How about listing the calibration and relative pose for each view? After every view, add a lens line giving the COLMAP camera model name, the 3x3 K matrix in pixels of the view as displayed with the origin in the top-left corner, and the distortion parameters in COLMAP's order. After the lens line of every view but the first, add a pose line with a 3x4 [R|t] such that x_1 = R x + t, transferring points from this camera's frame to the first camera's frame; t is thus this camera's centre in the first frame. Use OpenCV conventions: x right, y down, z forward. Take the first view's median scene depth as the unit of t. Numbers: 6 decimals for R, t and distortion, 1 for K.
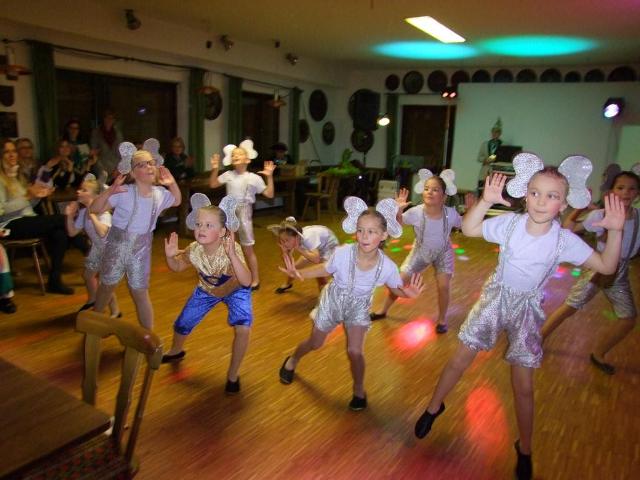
lens RADIAL K [[529.3, 0, 320.7], [0, 529.3, 236.3], [0, 0, 1]] dist [-0.125142, 0.108090]
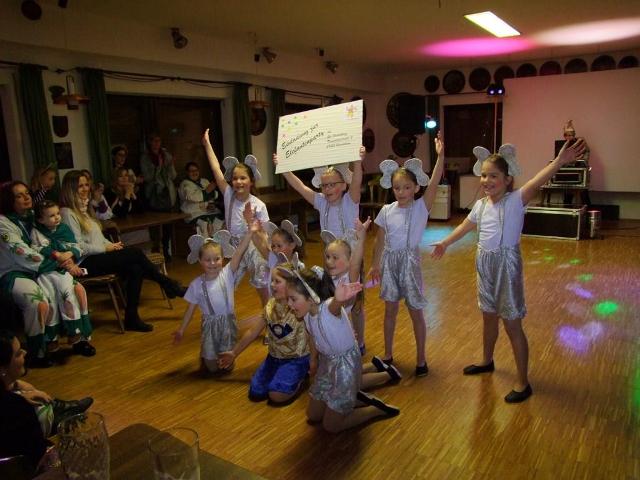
lens RADIAL K [[529.3, 0, 315.8], [0, 529.3, 243.0], [0, 0, 1]] dist [-0.125142, 0.108090]
pose [[0.996819, -0.063612, -0.048006, -0.069414], [0.063596, 0.997974, -0.001858, -0.014772], [0.048027, -0.001201, 0.998845, 0.032634]]
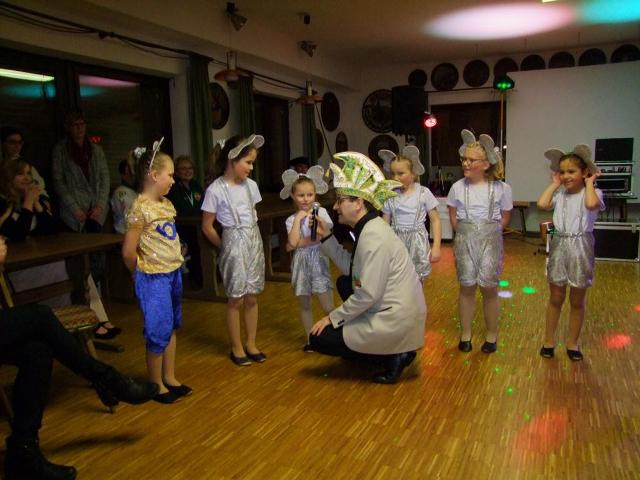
lens RADIAL K [[529.3, 0, 315.6], [0, 529.3, 245.3], [0, 0, 1]] dist [-0.125142, 0.108090]
pose [[0.992433, -0.080540, 0.092683, -0.163351], [0.083708, 0.996014, -0.030815, -0.030971], [-0.089831, 0.038340, 0.995219, 0.291590]]
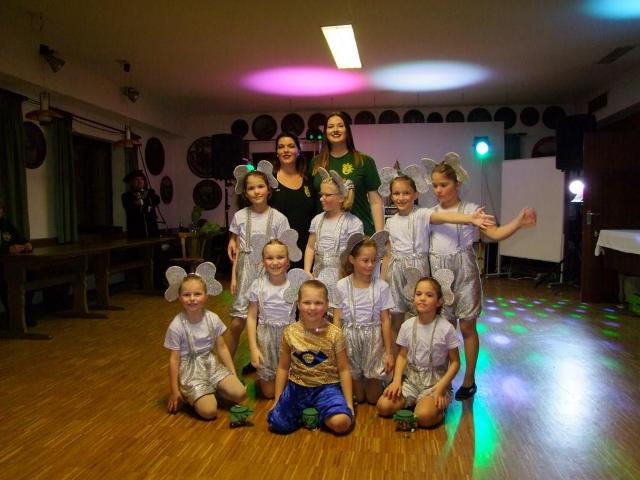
lens RADIAL K [[529.3, 0, 315.1], [0, 529.3, 241.2], [0, 0, 1]] dist [-0.125142, 0.108090]
pose [[0.917634, -0.072749, 0.390712, -0.143677], [0.119234, 0.988211, -0.096034, -0.011262], [-0.379119, 0.134710, 0.915490, 0.239375]]
